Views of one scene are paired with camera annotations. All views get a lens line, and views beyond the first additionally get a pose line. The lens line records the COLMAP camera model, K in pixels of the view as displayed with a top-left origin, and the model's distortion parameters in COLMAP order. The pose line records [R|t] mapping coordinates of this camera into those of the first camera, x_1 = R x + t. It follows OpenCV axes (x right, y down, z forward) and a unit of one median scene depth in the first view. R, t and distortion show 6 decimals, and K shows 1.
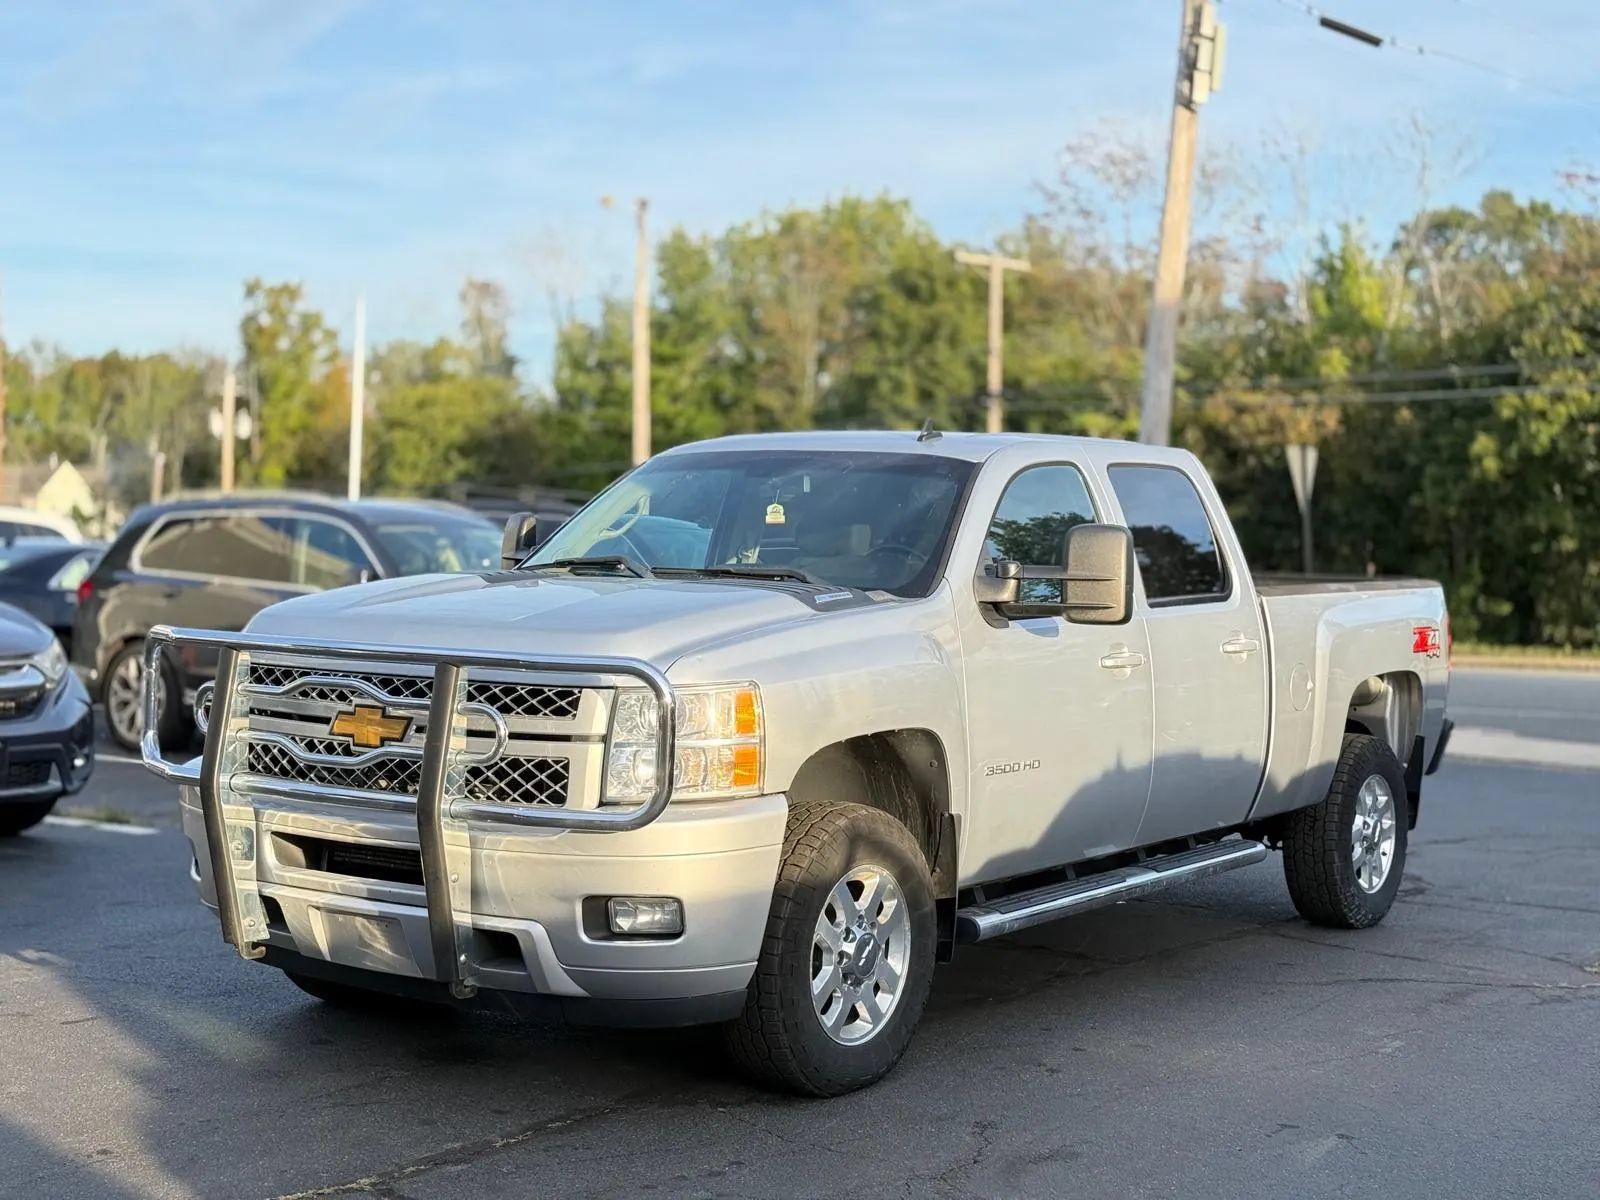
lens RADIAL K [[2240.0, 0, 800.0], [0, 2240.0, 600.0], [0, 0, 1]] dist [0.114303, 0.001966]
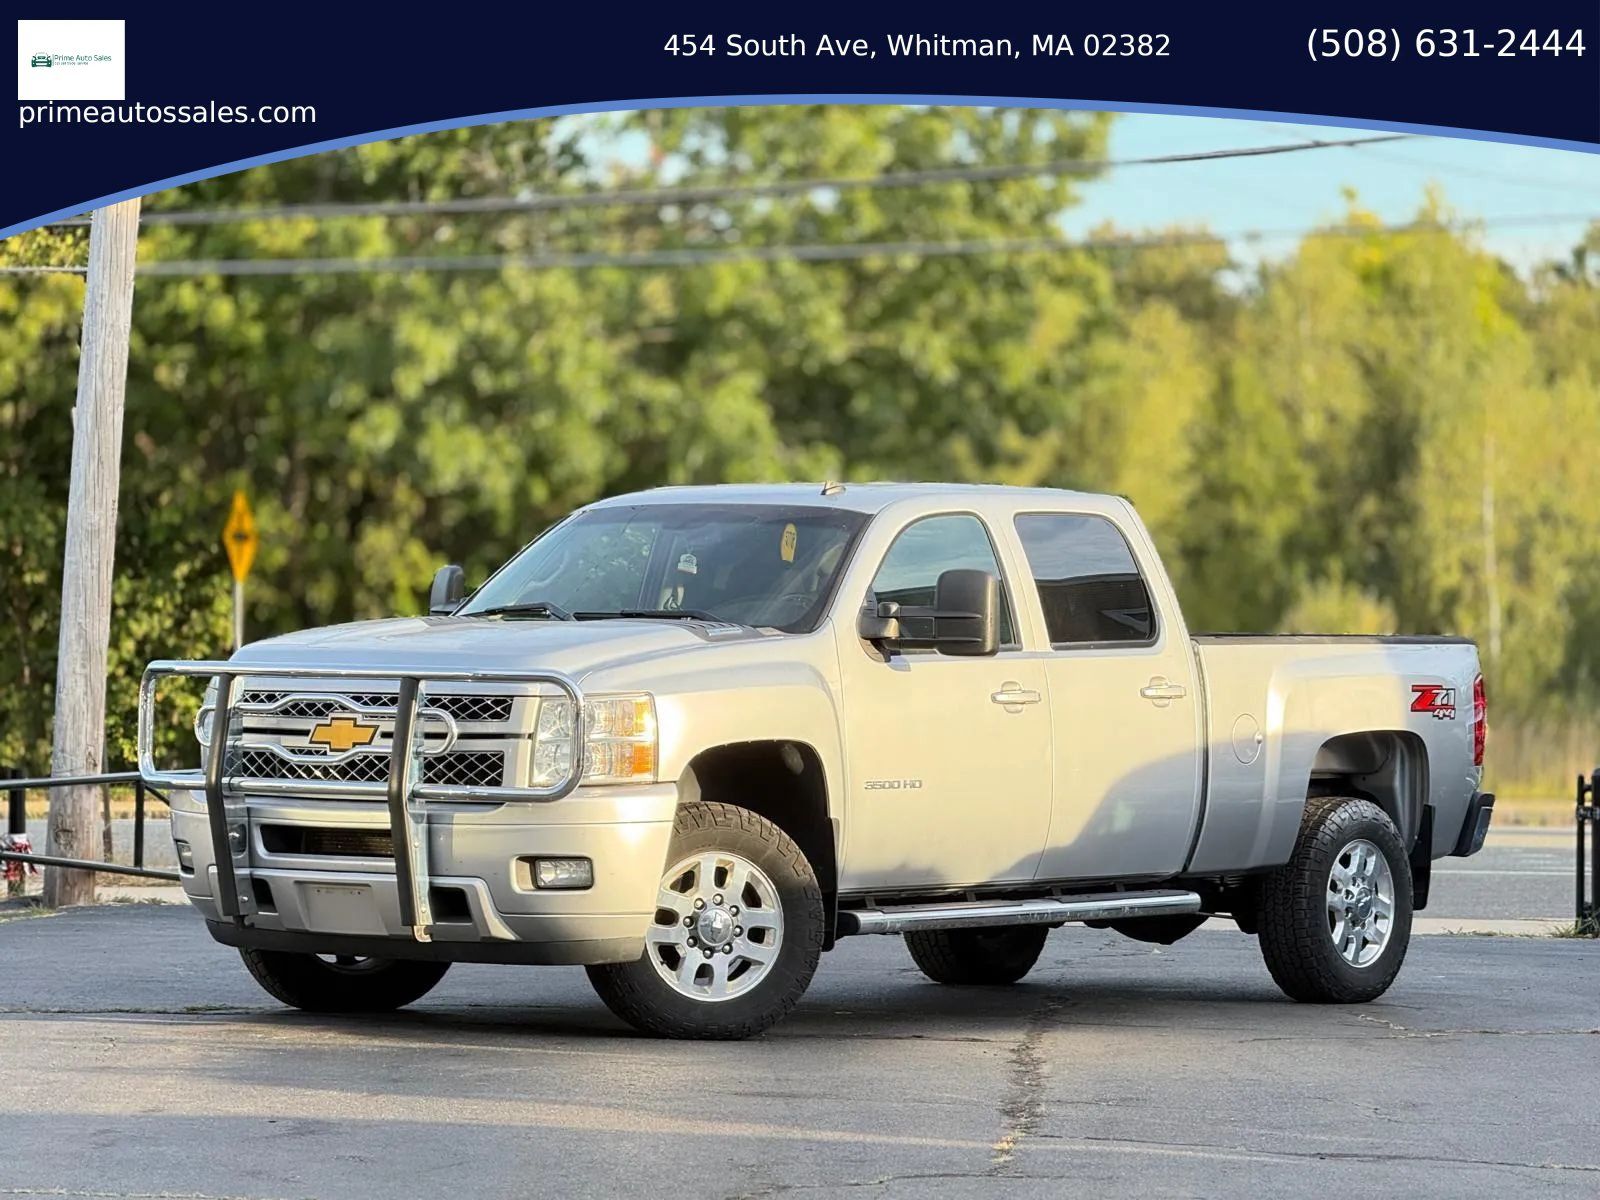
lens RADIAL K [[5729.2, 0, 800.0], [0, 5729.2, 600.0], [0, 0, 1]] dist [0.266512, 3.304596]
pose [[0.999029, -0.011024, -0.042645, 0.194283], [0.009314, 0.999153, -0.040088, 0.109332], [0.043051, 0.039652, 0.998286, -2.126350]]
